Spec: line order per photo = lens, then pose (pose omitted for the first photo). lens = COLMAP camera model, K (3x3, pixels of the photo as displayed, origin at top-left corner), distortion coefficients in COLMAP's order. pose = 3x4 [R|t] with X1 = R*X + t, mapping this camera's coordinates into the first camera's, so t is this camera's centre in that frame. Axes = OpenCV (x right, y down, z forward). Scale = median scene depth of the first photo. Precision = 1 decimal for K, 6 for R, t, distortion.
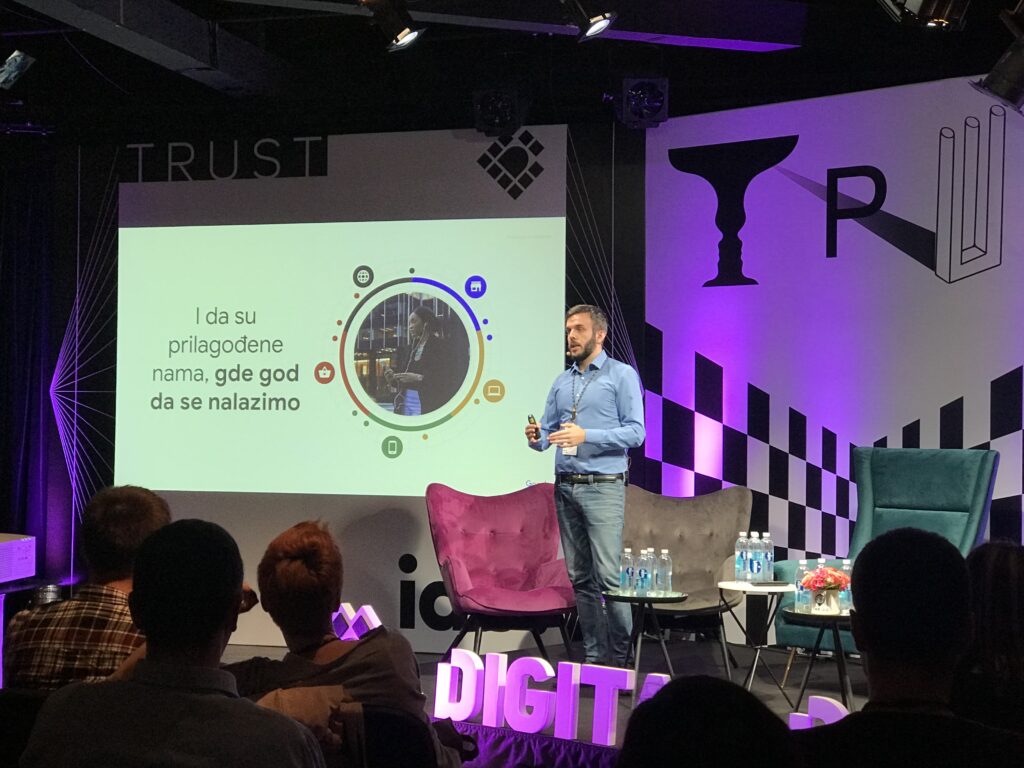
lens RADIAL K [[1719.9, 0, 512.0], [0, 1719.9, 384.0], [0, 0, 1]] dist [0.017755, 0.207975]
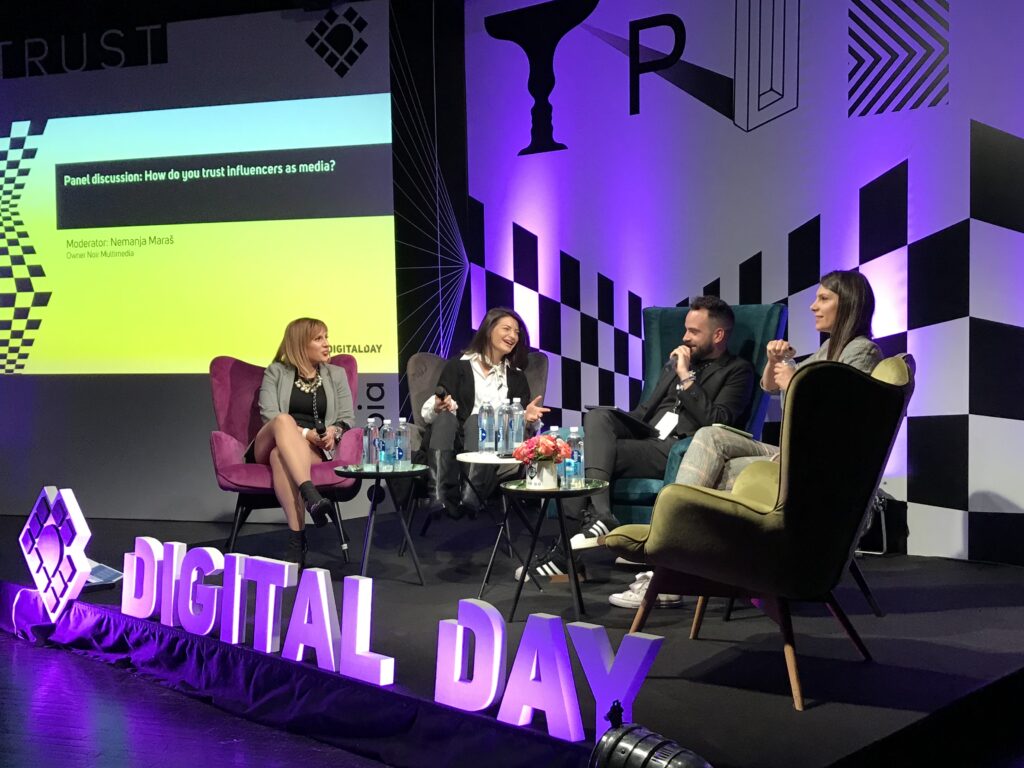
lens RADIAL K [[1290.9, 0, 512.0], [0, 1290.9, 384.0], [0, 0, 1]] dist [0.097224, -0.289405]
pose [[0.999071, -0.023945, -0.035829, 0.132958], [0.026209, 0.997598, 0.064126, 0.027416], [0.034207, -0.065005, 0.997298, 0.250913]]
